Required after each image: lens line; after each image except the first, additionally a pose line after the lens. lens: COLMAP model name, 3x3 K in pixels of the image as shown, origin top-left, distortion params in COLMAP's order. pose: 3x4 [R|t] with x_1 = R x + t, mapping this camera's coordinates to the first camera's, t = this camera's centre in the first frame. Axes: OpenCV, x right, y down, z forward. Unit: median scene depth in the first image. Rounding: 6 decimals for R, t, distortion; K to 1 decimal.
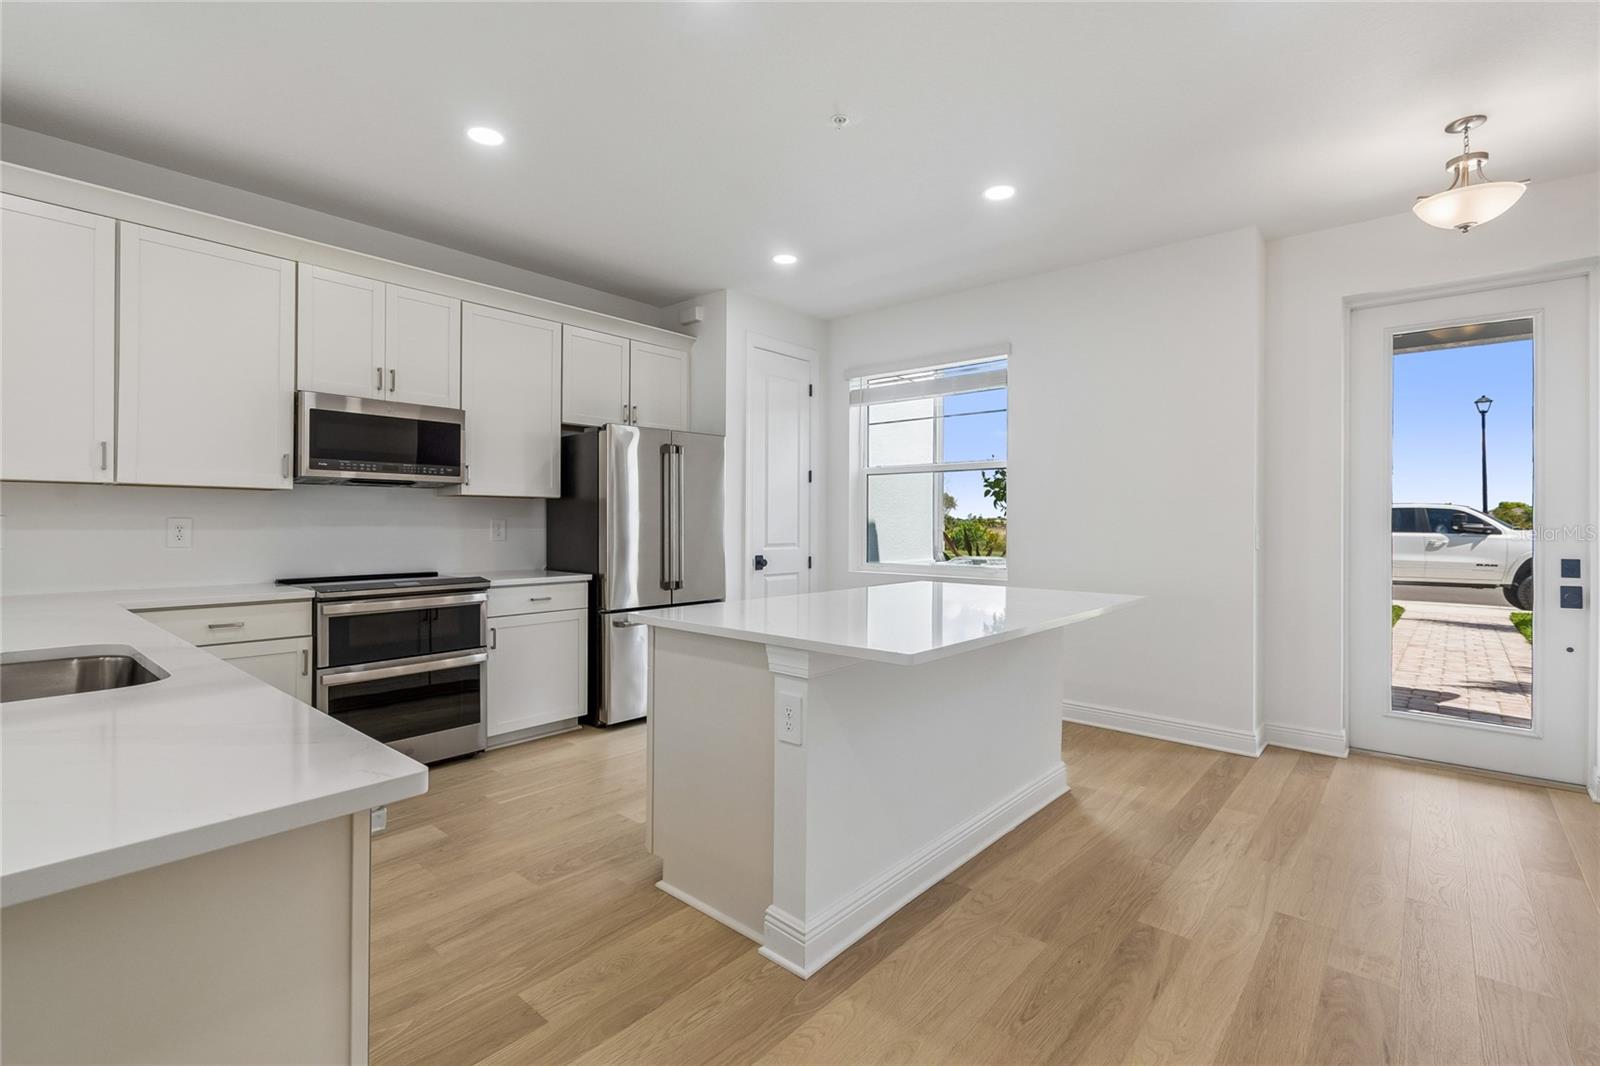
lens RADIAL K [[724.4, 0, 794.5], [0, 724.4, 518.7], [0, 0, 1]] dist [-0.001738, -0.000543]
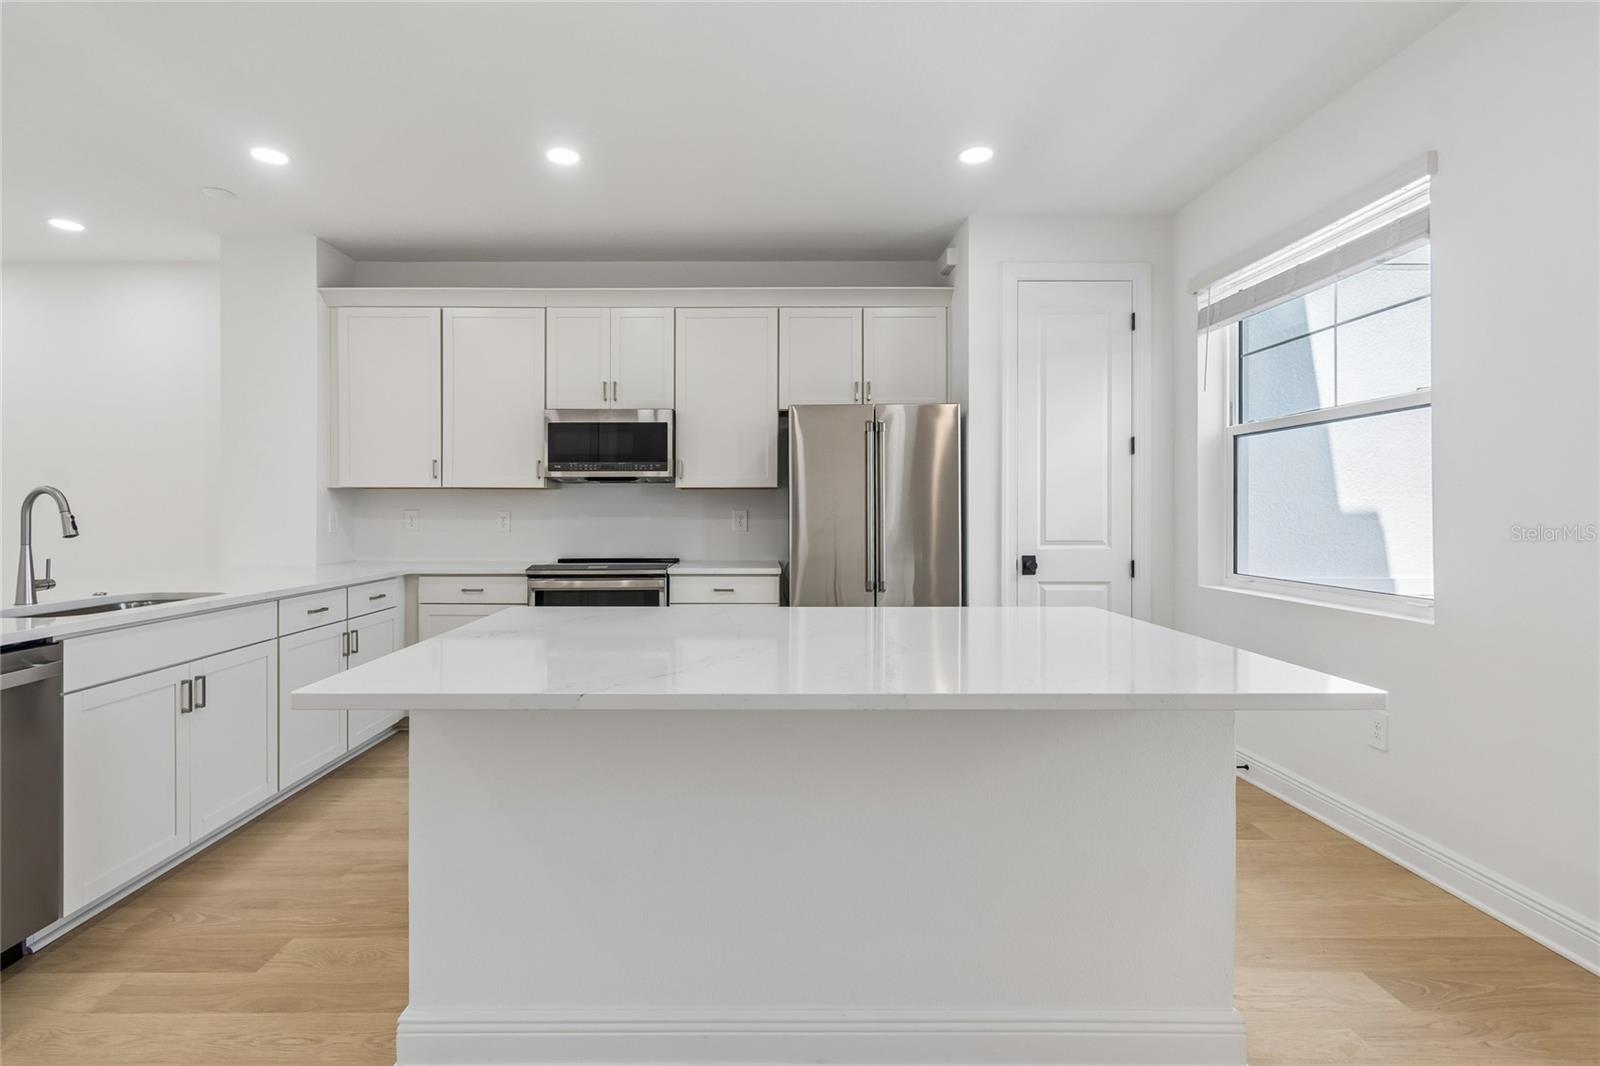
lens RADIAL K [[725.5, 0, 755.0], [0, 725.5, 510.8], [0, 0, 1]] dist [0.000441, -0.000345]
pose [[0.659524, -0.007340, -0.751648, 0.487642], [0.007825, 0.999965, -0.002898, 0.005992], [0.751643, -0.003970, 0.659559, 0.422532]]
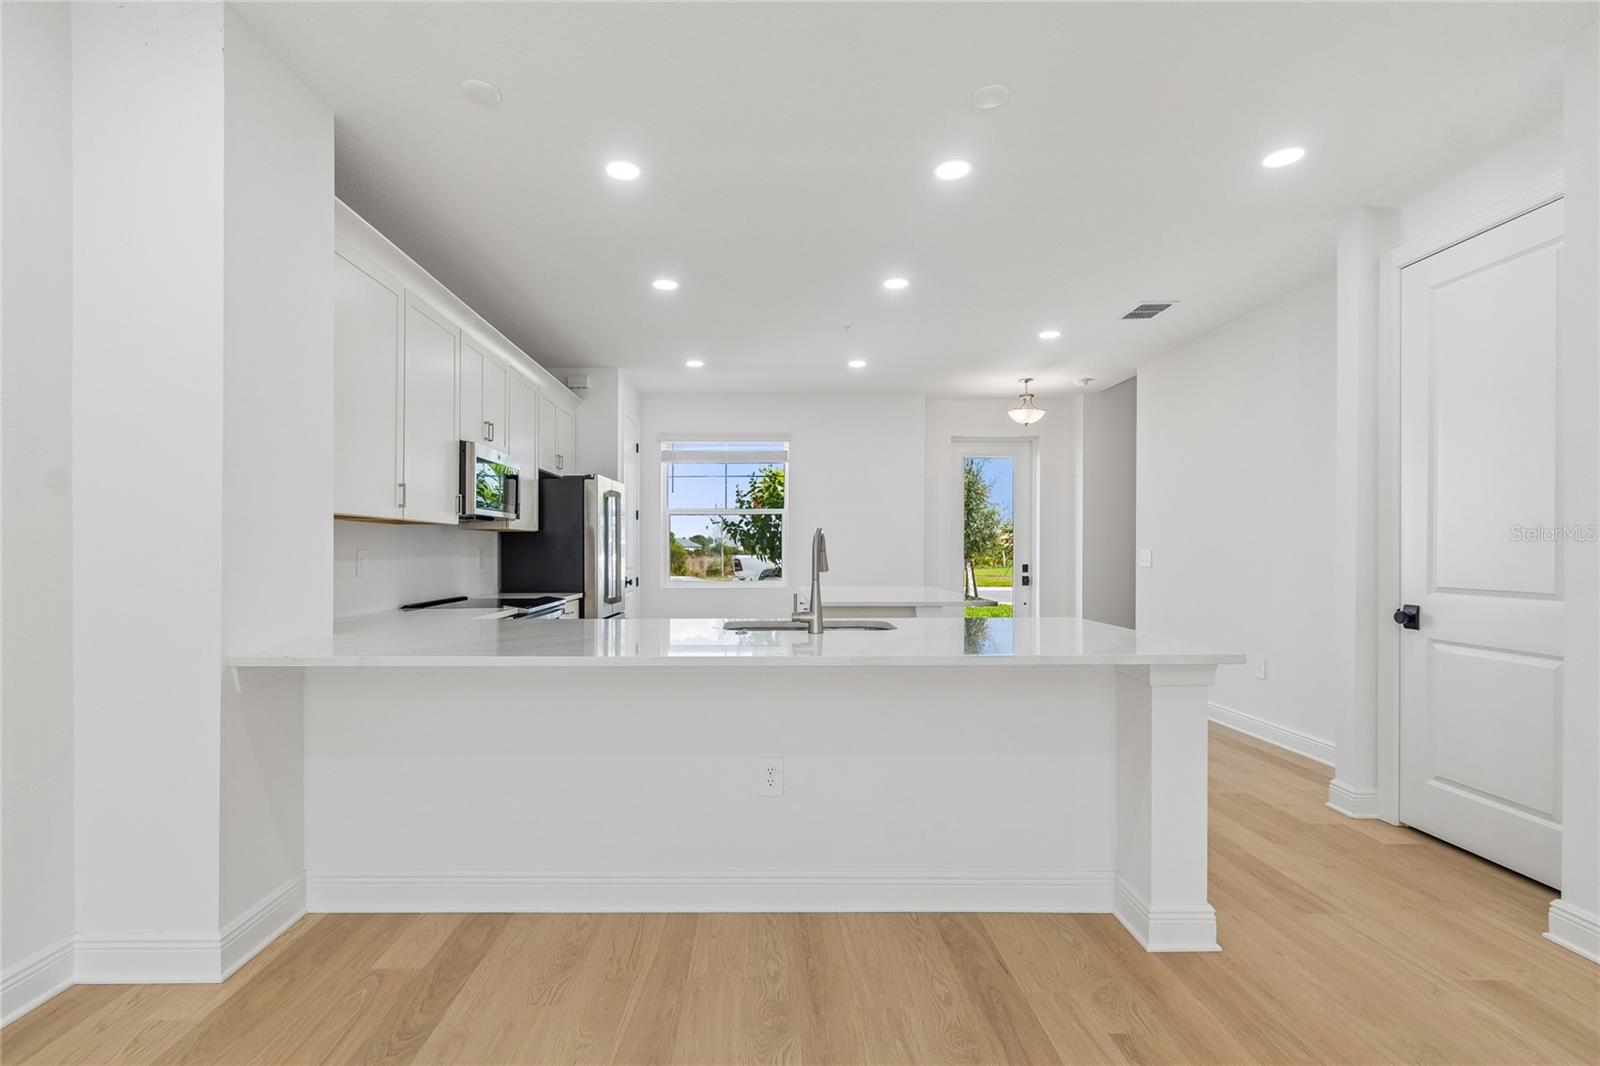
lens RADIAL K [[733.0, 0, 761.4], [0, 733.0, 550.7], [0, 0, 1]] dist [0.010732, 0.000090]
pose [[0.753922, -0.006749, 0.656930, -1.063698], [0.002851, 0.999971, 0.007000, -0.005775], [-0.656958, -0.003405, 0.753919, -0.200764]]
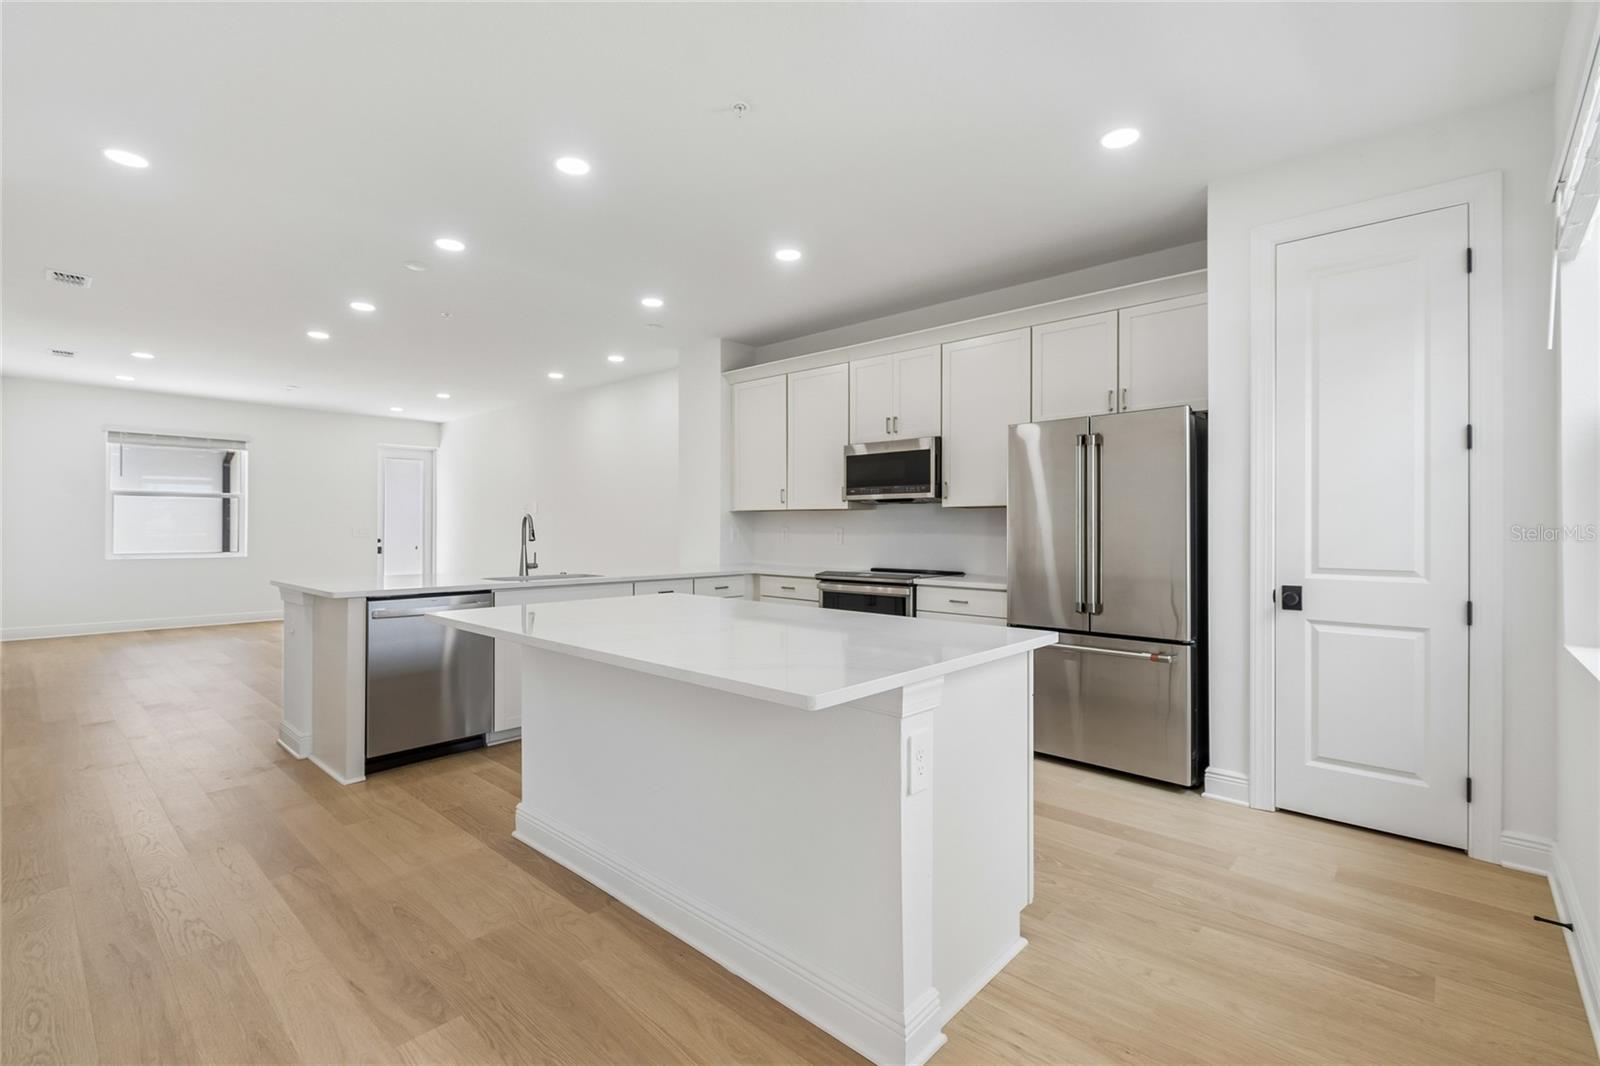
lens RADIAL K [[711.8, 0, 798.5], [0, 711.8, 525.2], [0, 0, 1]] dist [0.000576, 0.000377]
pose [[-0.013455, -0.009046, -0.999869, 0.806672], [0.001538, 0.999958, -0.009068, 0.007564], [0.999908, -0.001660, -0.013440, 0.880651]]
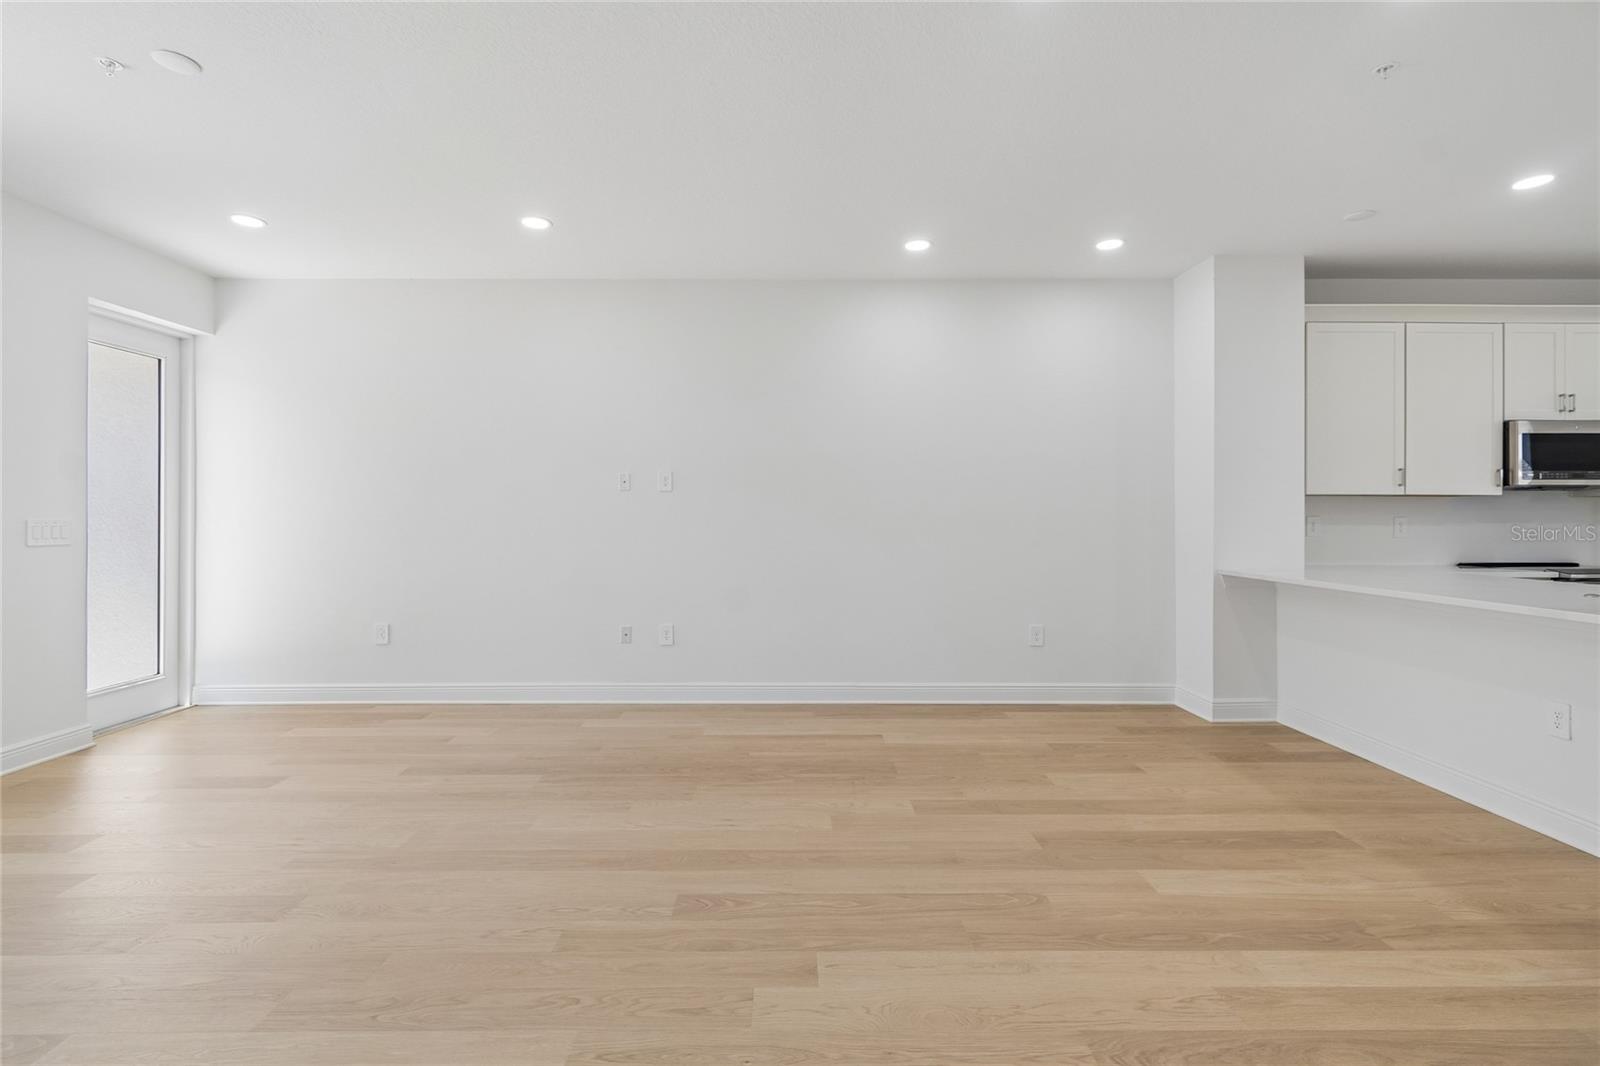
lens RADIAL K [[729.2, 0, 796.0], [0, 729.2, 524.3], [0, 0, 1]] dist [-0.010620, 0.000003]
pose [[0.655755, -0.007298, -0.754938, -0.523082], [0.007003, 0.999969, -0.003584, 0.008334], [0.754941, -0.002937, 0.655786, -0.816977]]
